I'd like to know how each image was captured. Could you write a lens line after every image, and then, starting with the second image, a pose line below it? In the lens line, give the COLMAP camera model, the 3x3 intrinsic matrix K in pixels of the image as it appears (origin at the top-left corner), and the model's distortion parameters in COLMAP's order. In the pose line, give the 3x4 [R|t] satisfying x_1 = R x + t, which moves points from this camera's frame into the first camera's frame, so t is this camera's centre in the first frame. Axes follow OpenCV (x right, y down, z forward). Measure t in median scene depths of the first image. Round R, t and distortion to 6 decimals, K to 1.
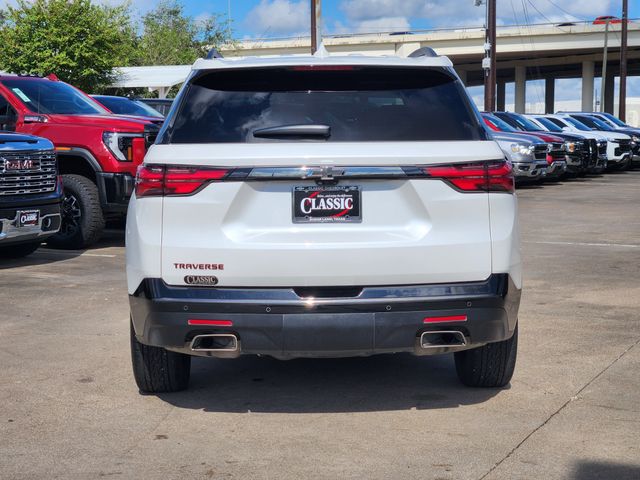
lens RADIAL K [[1225.5, 0, 320.0], [0, 1225.5, 240.0], [0, 0, 1]] dist [-0.320263, 2.643710]
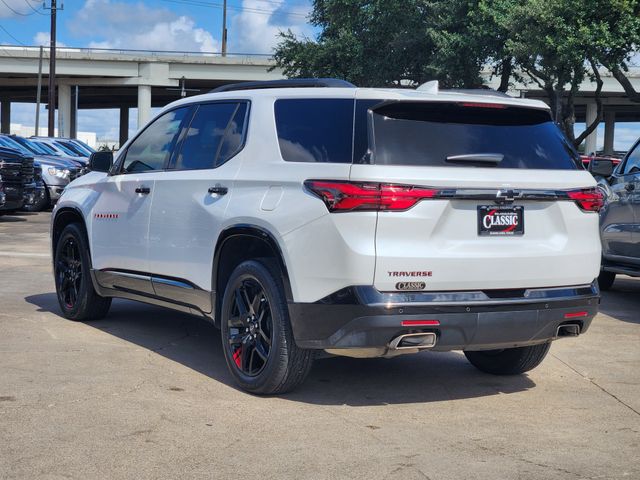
lens RADIAL K [[1225.5, 0, 320.0], [0, 1225.5, 240.0], [0, 0, 1]] dist [-0.320263, 2.643710]
pose [[0.875027, 0.003223, 0.484063, -0.723975], [0.006671, 0.999803, -0.018716, 0.010862], [-0.484028, 0.019606, 0.874833, 0.045173]]
